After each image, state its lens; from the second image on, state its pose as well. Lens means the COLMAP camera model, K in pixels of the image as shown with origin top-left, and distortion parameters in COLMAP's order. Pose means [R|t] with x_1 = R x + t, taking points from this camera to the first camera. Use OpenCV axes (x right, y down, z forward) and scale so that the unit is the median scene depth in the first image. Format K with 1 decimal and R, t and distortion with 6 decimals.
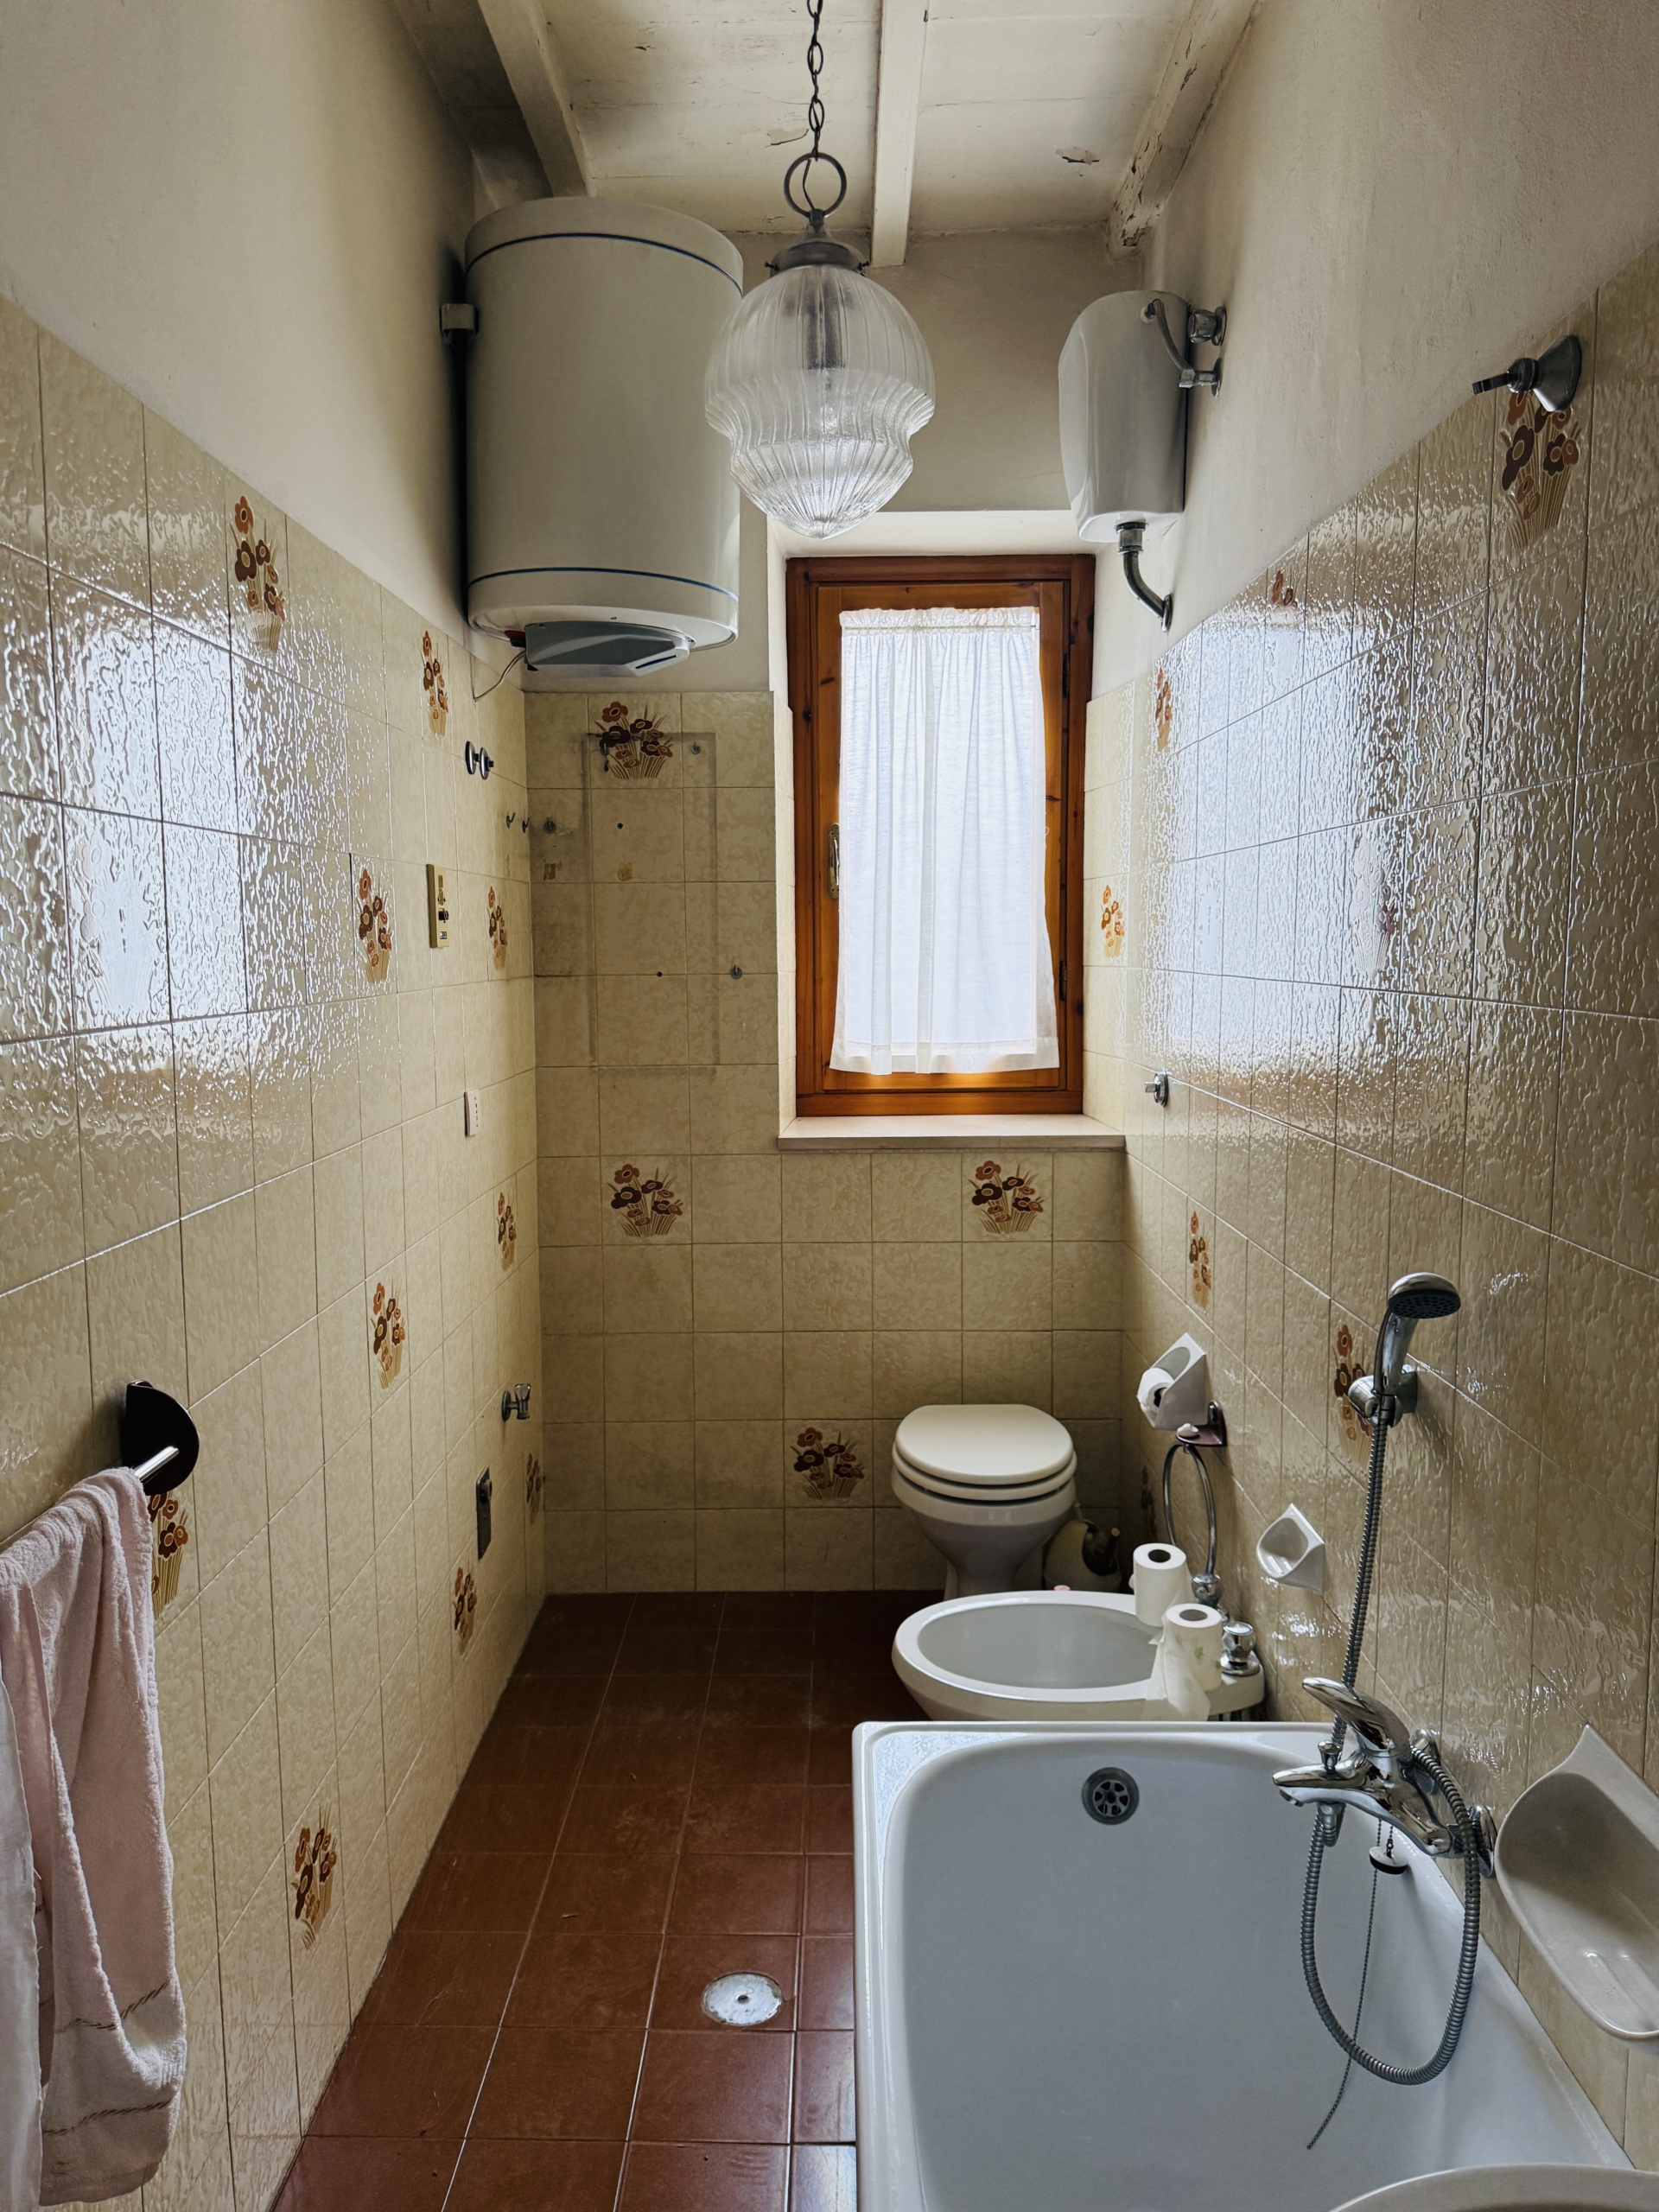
lens RADIAL K [[1528.9, 0, 808.7], [0, 1528.9, 1117.3], [0, 0, 1]] dist [0.202161, -0.393431]
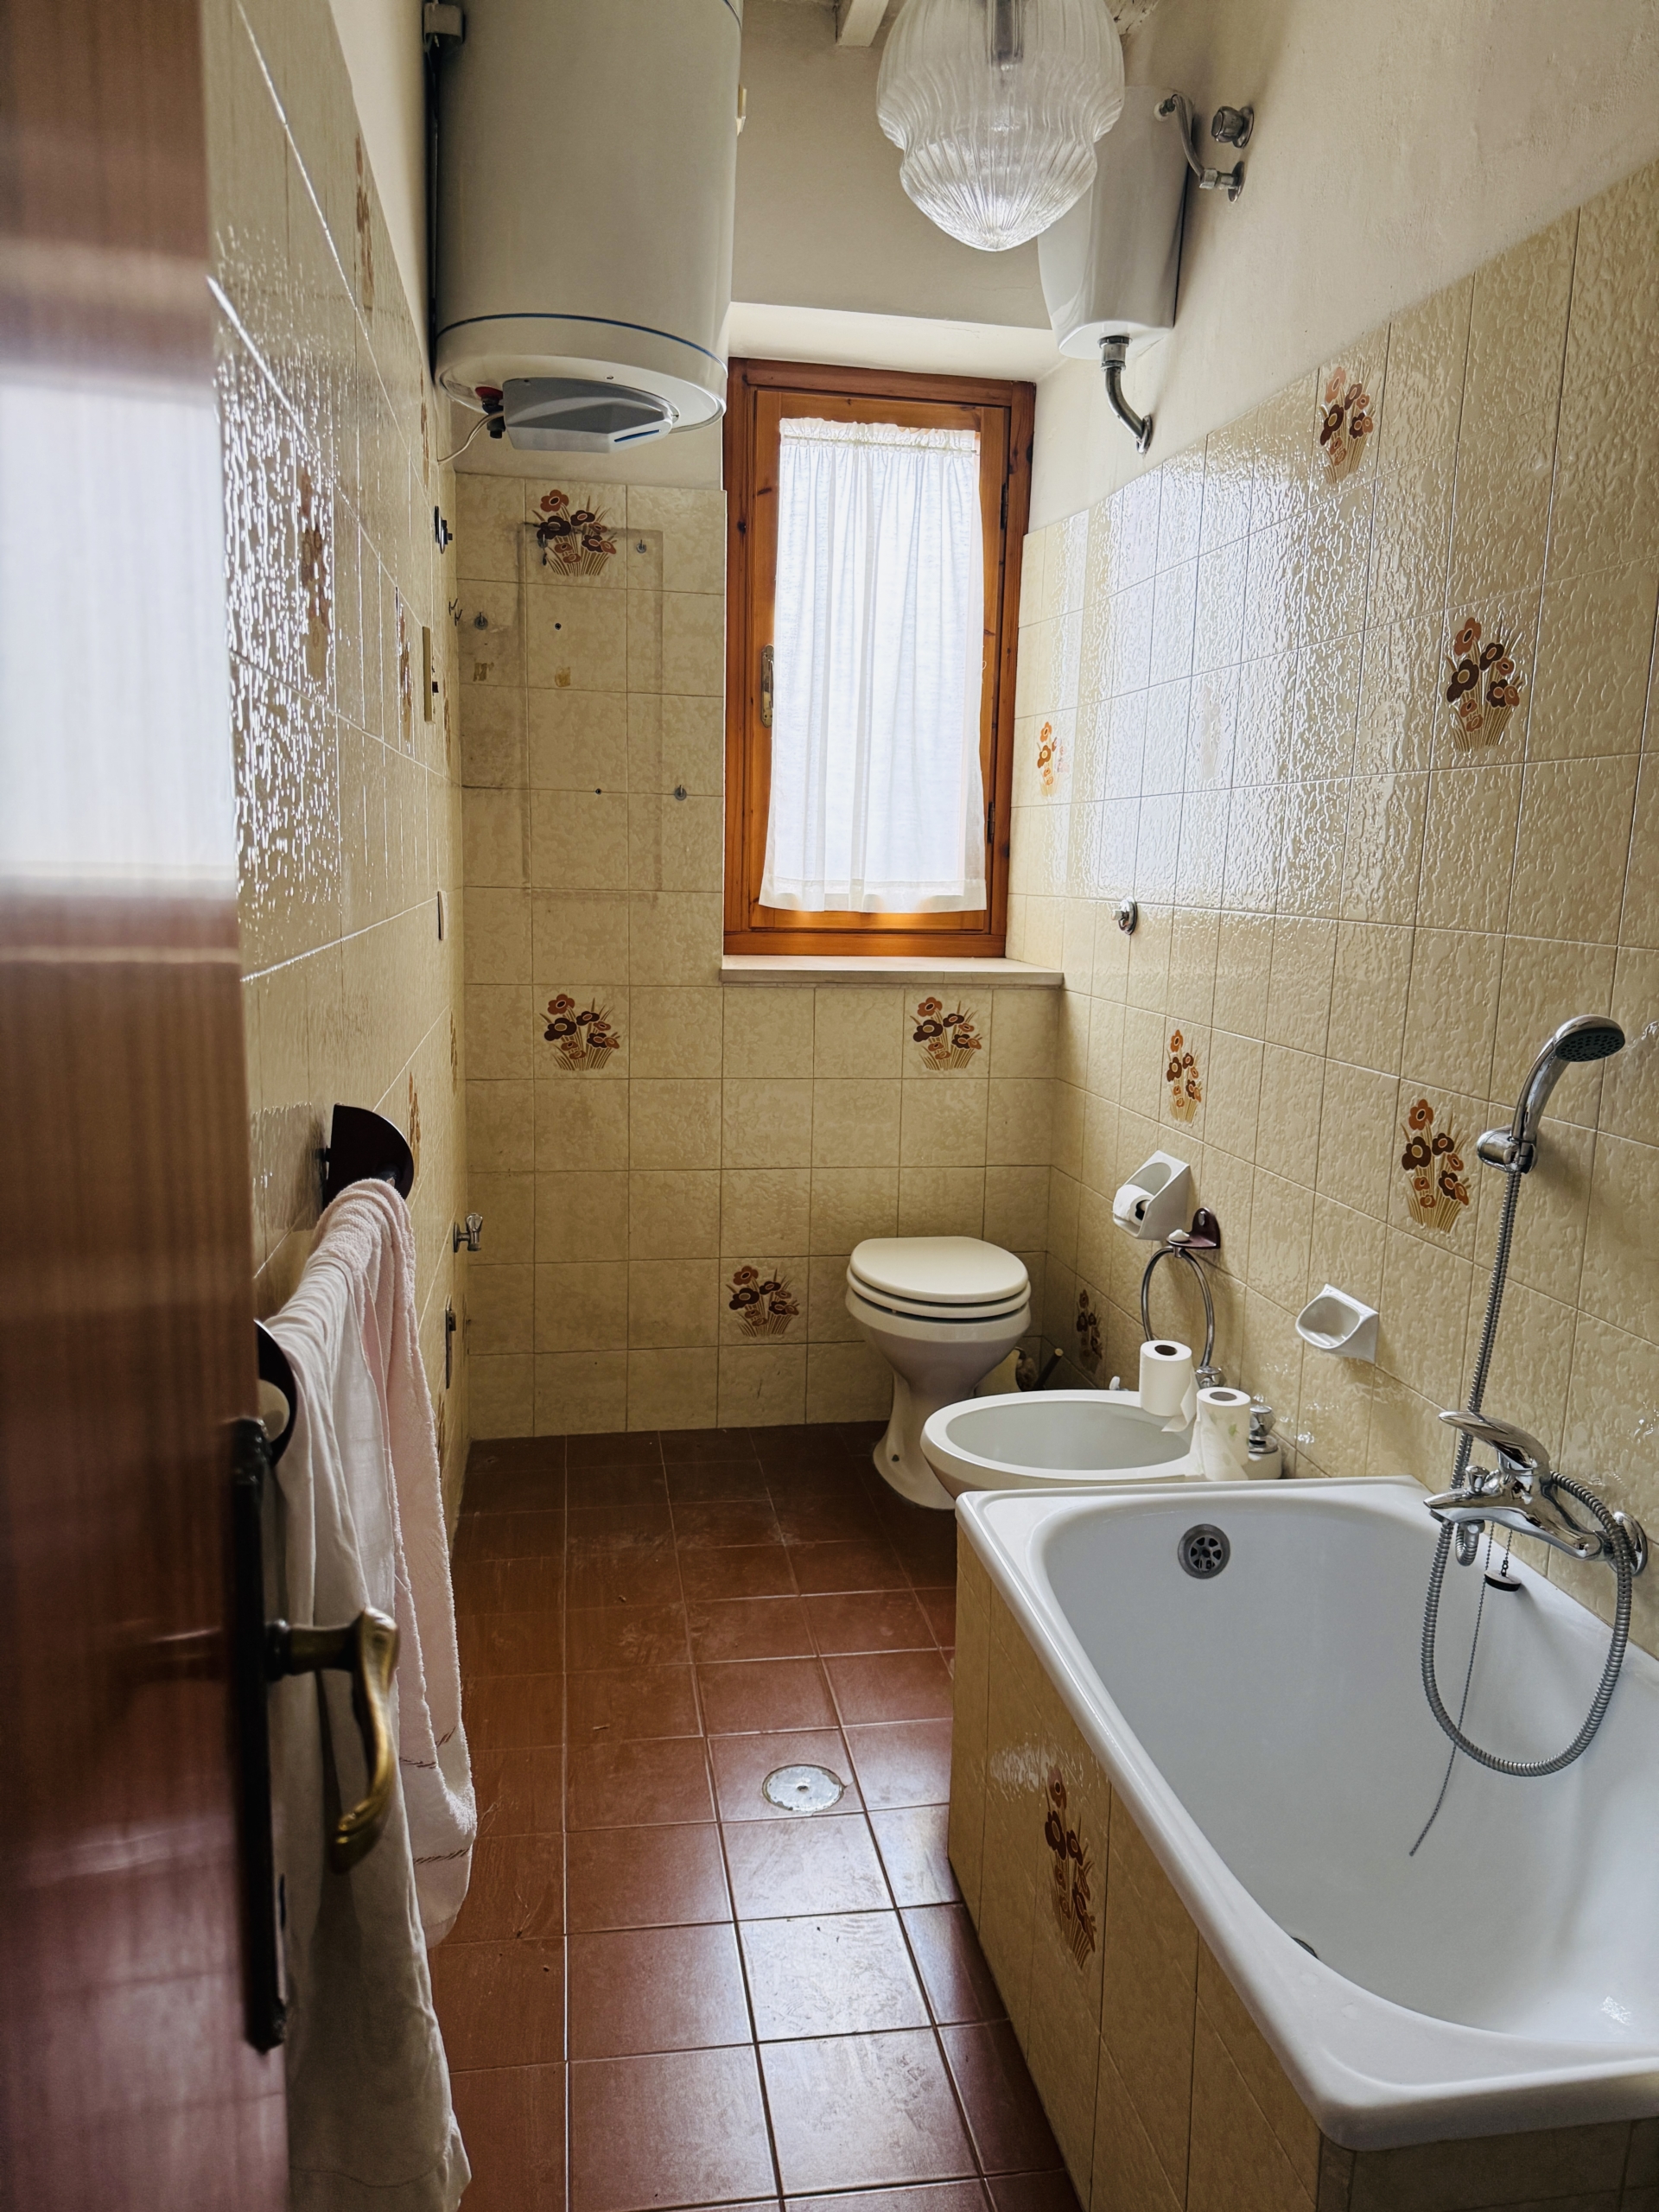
lens RADIAL K [[1528.9, 0, 808.7], [0, 1528.9, 1117.3], [0, 0, 1]] dist [0.202161, -0.393431]
pose [[0.982186, 0.003516, 0.187879, -0.147536], [-0.013272, 0.998626, 0.050696, 0.056882], [-0.187443, -0.052287, 0.980883, 0.032401]]
